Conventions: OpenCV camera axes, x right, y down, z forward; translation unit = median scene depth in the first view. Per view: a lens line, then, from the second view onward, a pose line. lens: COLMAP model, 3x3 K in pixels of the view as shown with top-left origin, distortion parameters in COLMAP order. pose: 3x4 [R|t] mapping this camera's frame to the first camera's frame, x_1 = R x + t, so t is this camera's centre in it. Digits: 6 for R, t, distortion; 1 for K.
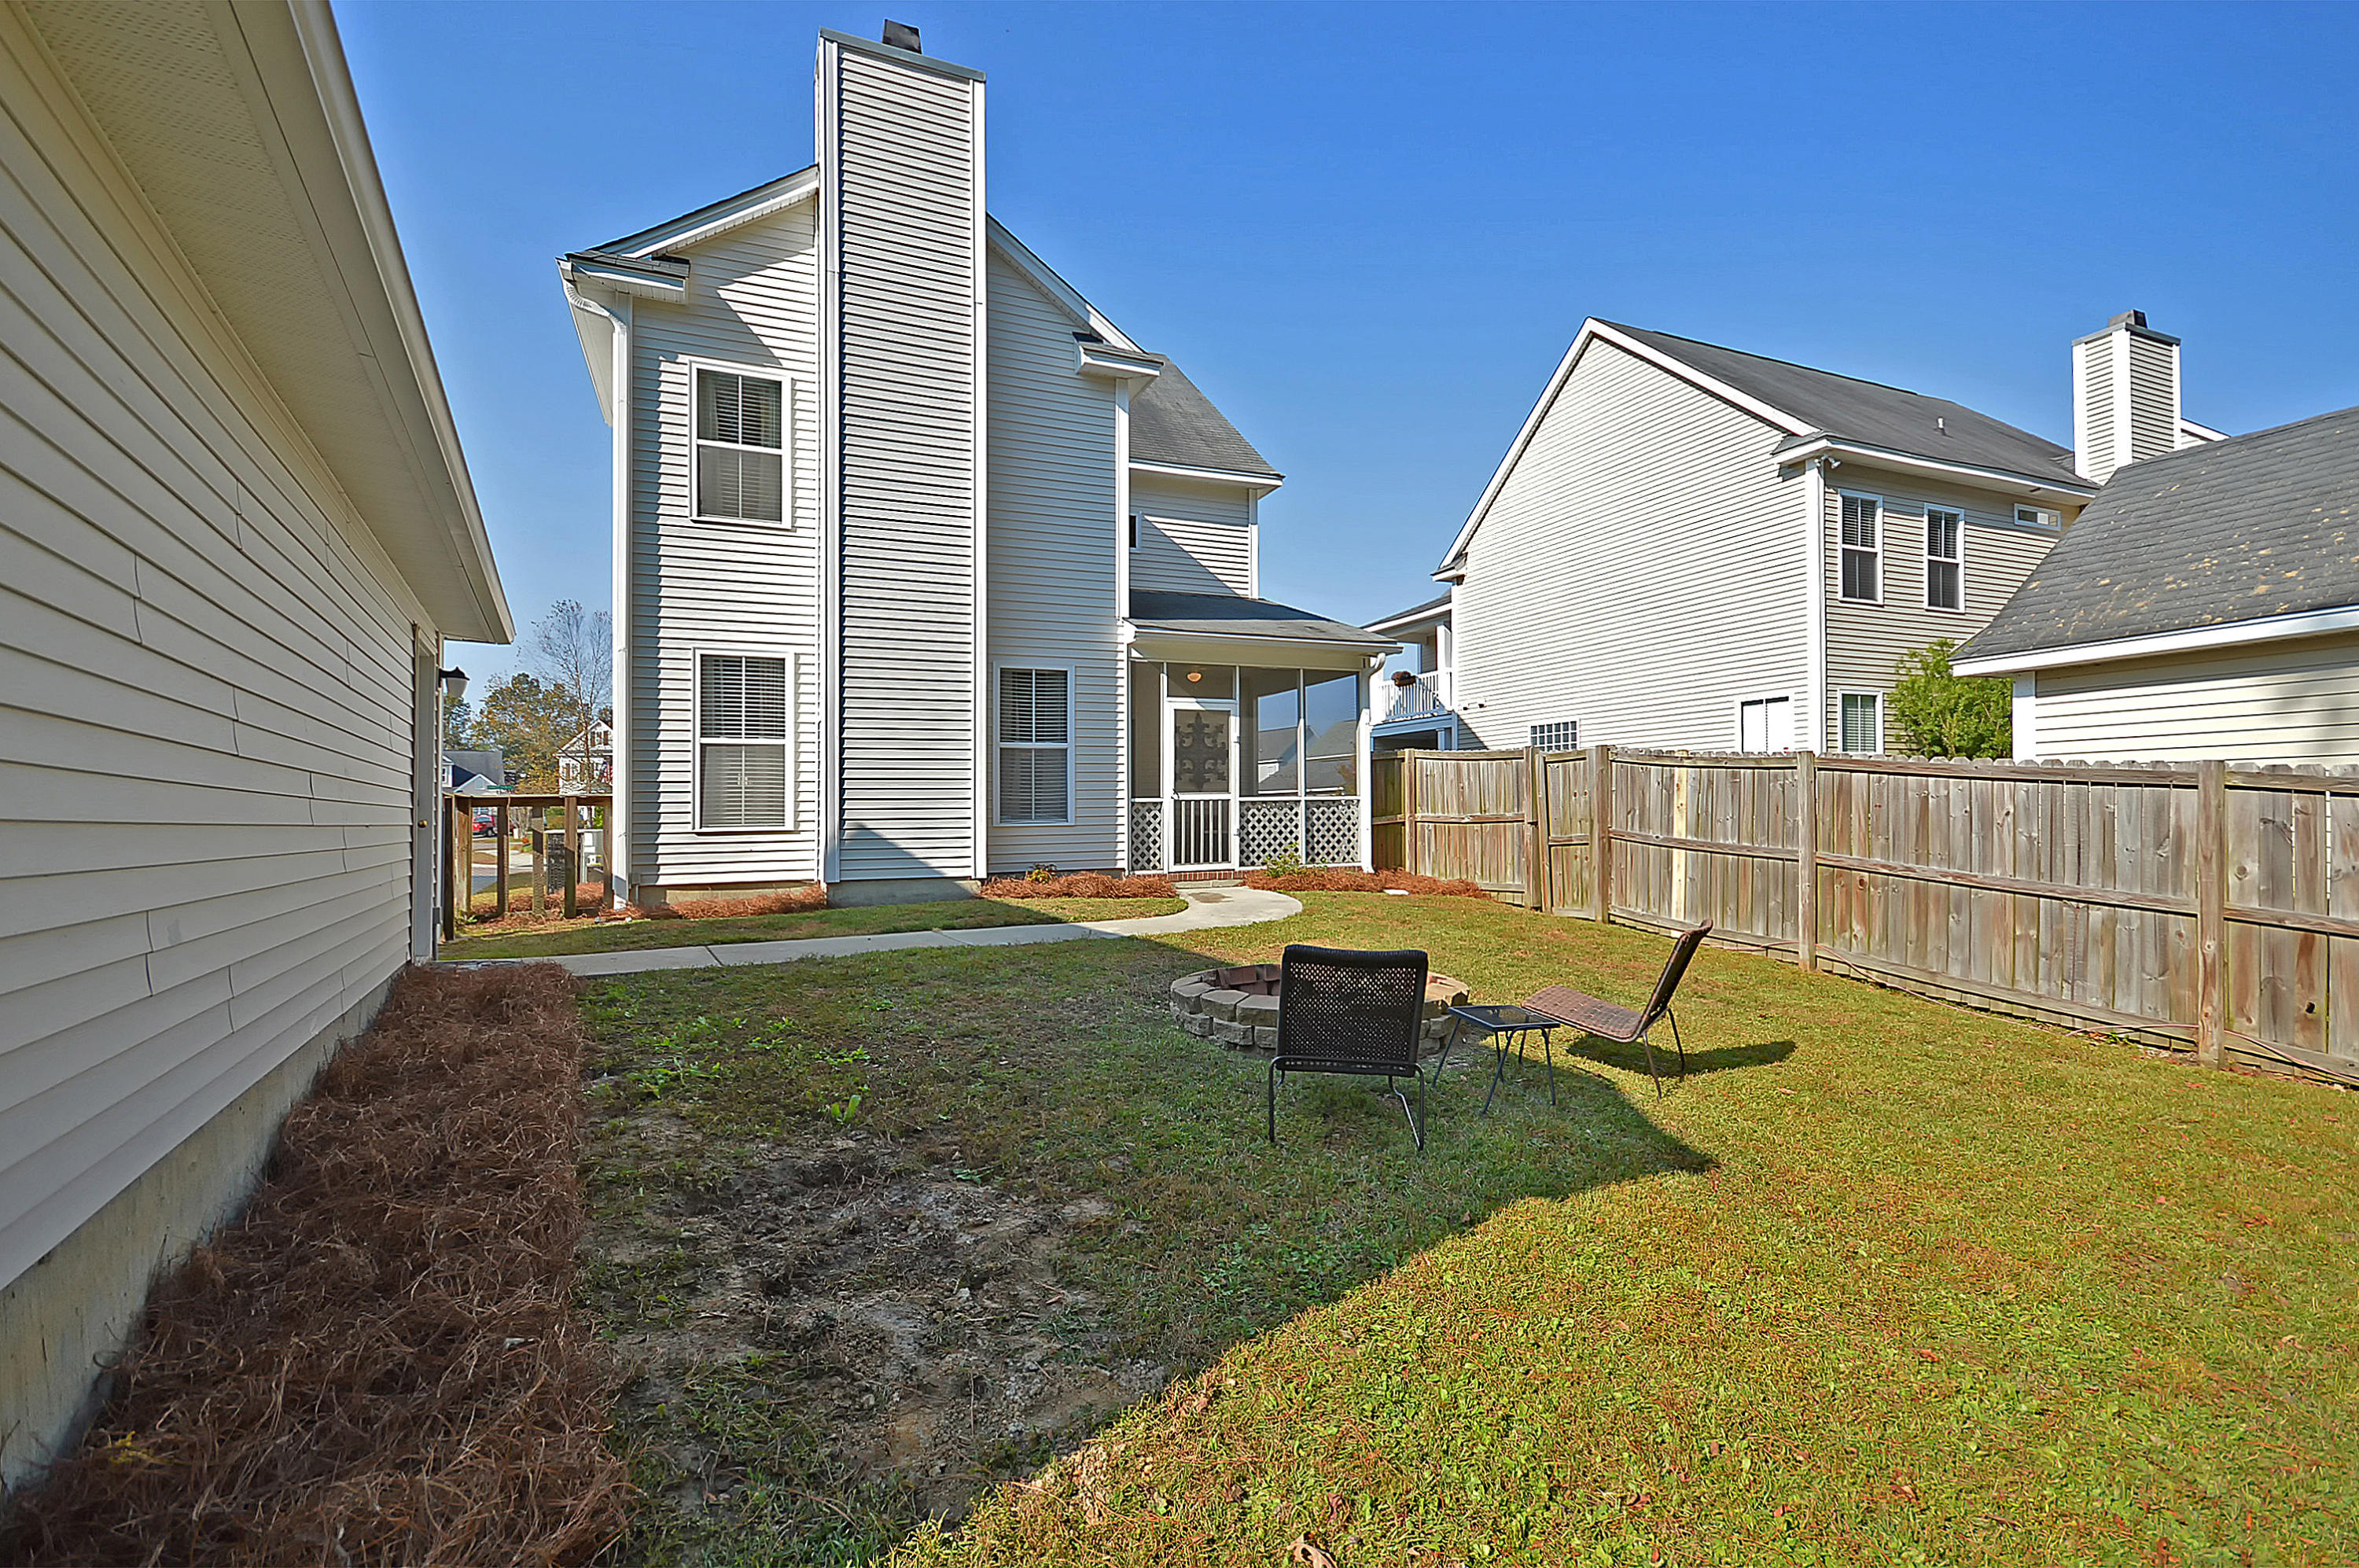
lens RADIAL K [[1037.9, 0, 1182.4], [0, 1037.9, 804.9], [0, 0, 1]] dist [0.019110, 0.000629]
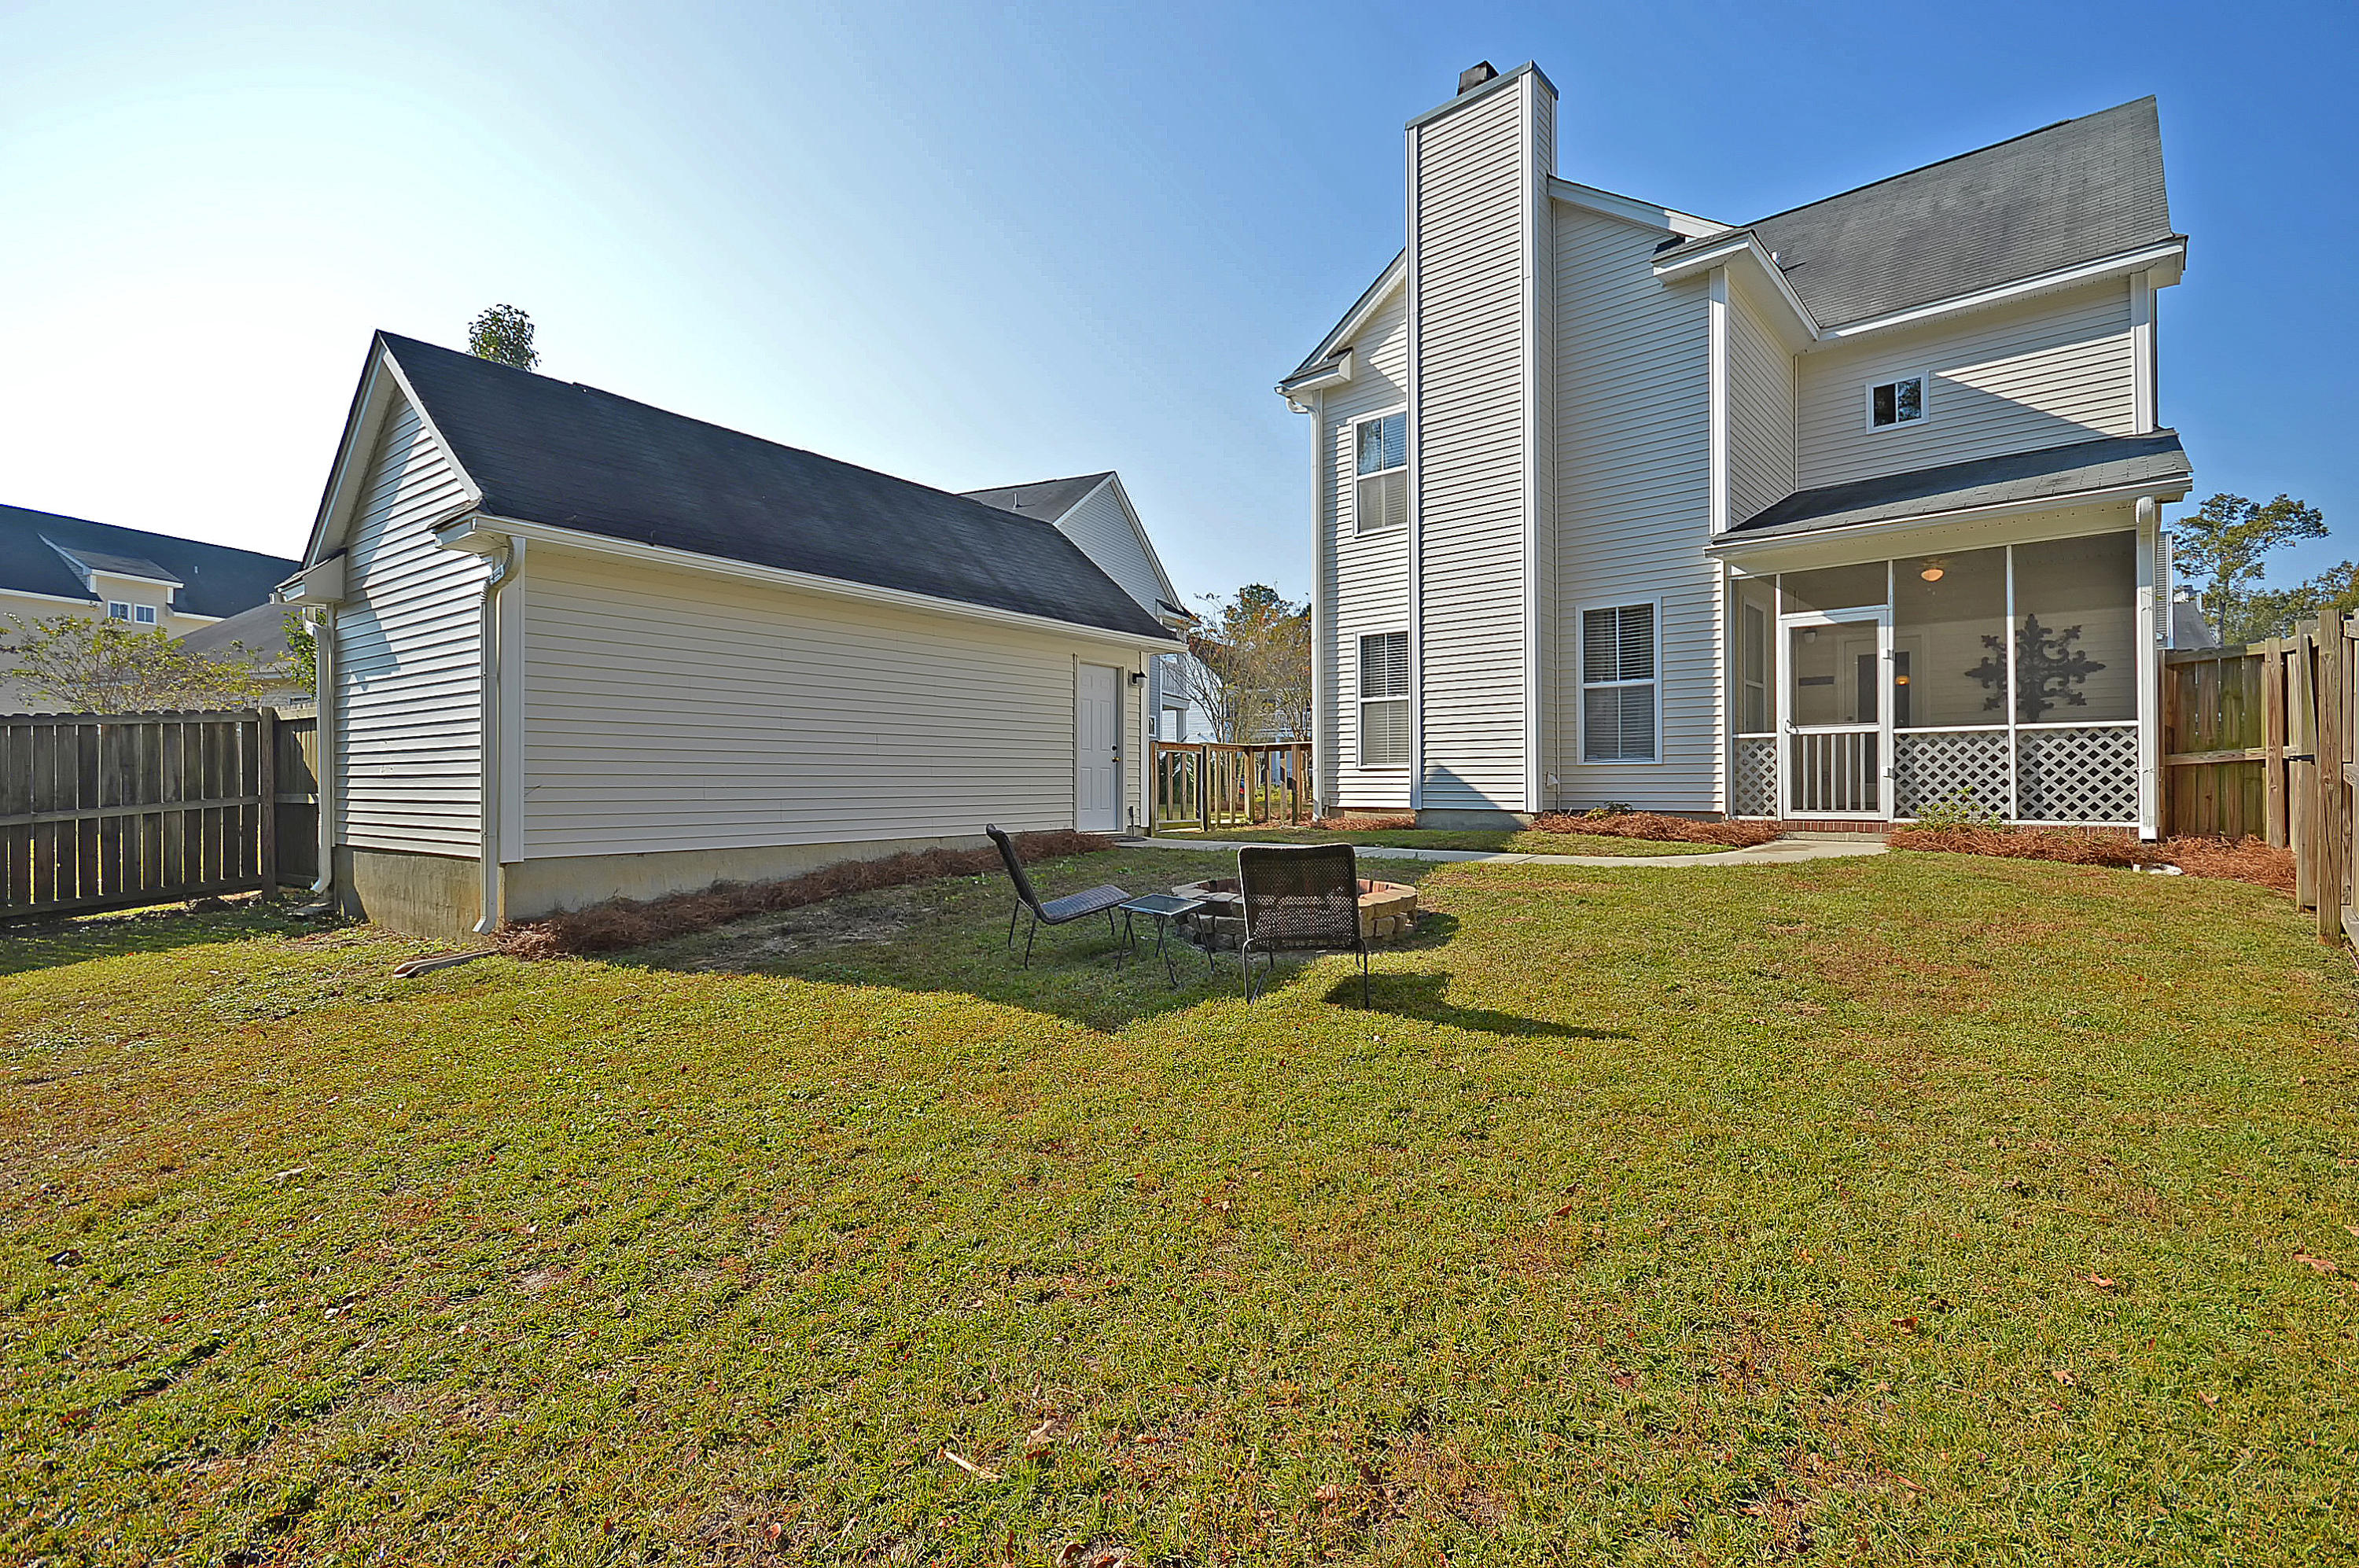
lens RADIAL K [[1037.9, 0, 1183.9], [0, 1037.9, 771.9], [0, 0, 1]] dist [0.019110, 0.000629]
pose [[0.423829, 0.004515, -0.905731, 0.557029], [0.007334, 0.999938, 0.008417, 0.015000], [0.905713, -0.010210, 0.423769, 0.189868]]
